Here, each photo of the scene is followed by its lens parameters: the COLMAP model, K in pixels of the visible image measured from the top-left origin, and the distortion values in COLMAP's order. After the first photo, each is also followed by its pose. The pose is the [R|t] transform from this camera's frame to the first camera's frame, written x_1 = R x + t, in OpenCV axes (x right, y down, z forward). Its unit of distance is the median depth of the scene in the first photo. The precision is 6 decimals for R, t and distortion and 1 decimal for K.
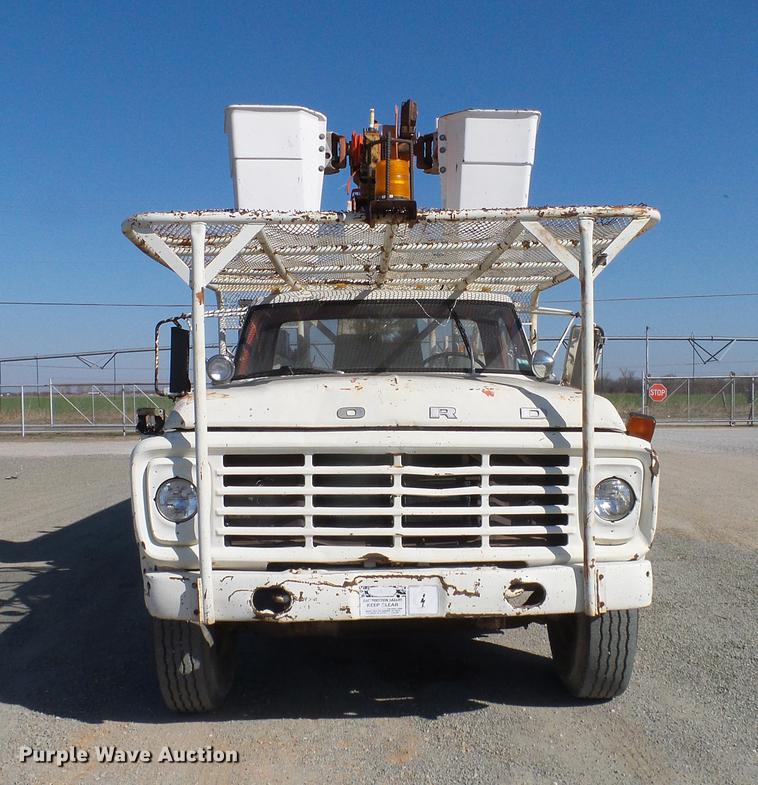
lens RADIAL K [[923.1, 0, 374.5], [0, 923.1, 413.7], [0, 0, 1]] dist [-0.006550, 0.000000]
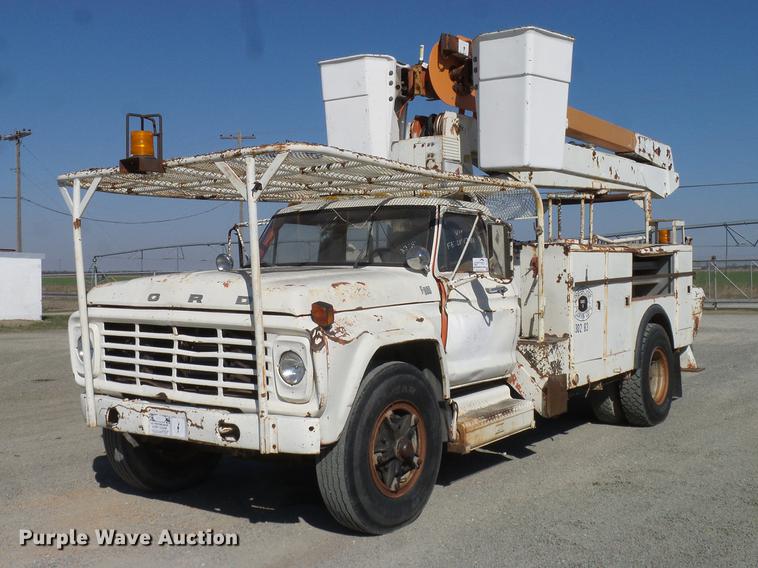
lens RADIAL K [[861.5, 0, 373.5], [0, 861.5, 290.0], [0, 0, 1]] dist [-0.005825, 0.000000]
pose [[0.793011, 0.014693, -0.609030, 1.095748], [-0.013083, 0.999889, 0.007087, -0.027030], [0.609066, 0.002348, 0.793116, 0.110953]]
